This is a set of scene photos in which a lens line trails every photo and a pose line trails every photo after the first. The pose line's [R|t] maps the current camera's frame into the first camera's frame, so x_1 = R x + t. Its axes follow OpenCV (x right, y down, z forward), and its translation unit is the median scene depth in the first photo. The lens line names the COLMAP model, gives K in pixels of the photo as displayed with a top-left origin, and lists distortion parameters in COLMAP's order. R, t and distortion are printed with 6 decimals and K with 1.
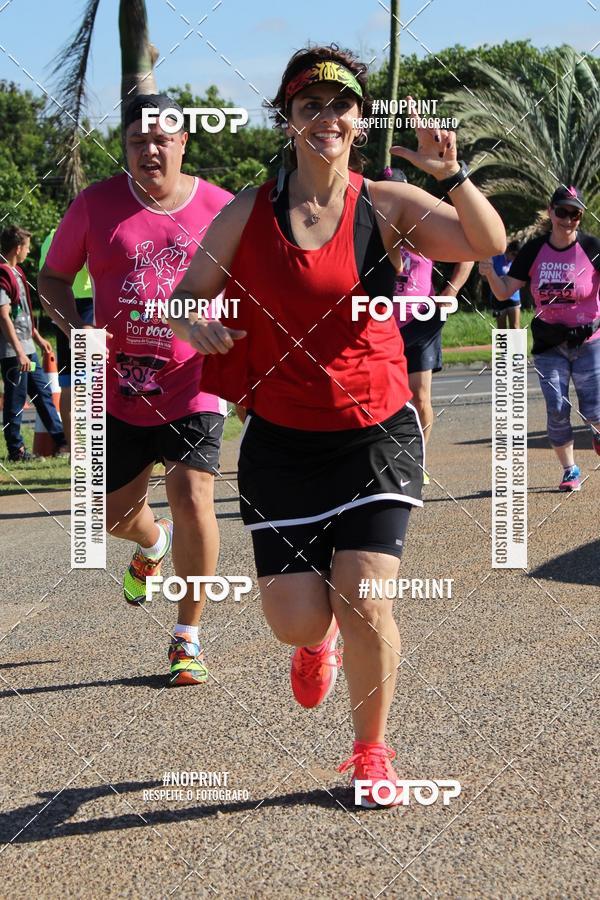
lens RADIAL K [[4231.6, 0, 295.4], [0, 4231.6, 451.3], [0, 0, 1]] dist [0.023639, 3.565268]
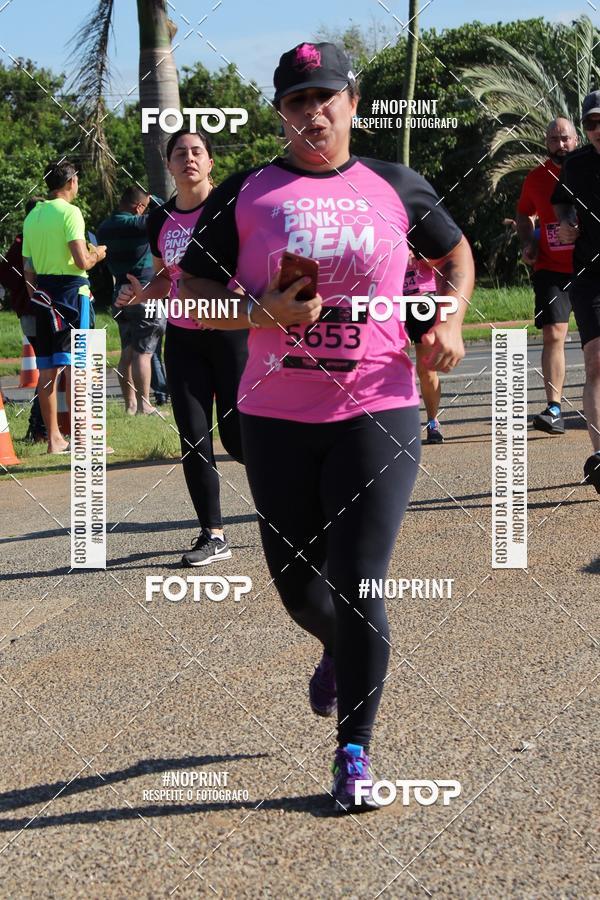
lens RADIAL K [[4153.3, 0, 204.0], [0, 4153.3, 450.6], [0, 0, 1]] dist [0.190909, -4.598762]
pose [[0.999699, -0.000034, -0.024540, -0.009115], [0.000185, 0.999981, 0.006129, -0.003267], [0.024539, -0.006132, 0.999680, 0.100433]]
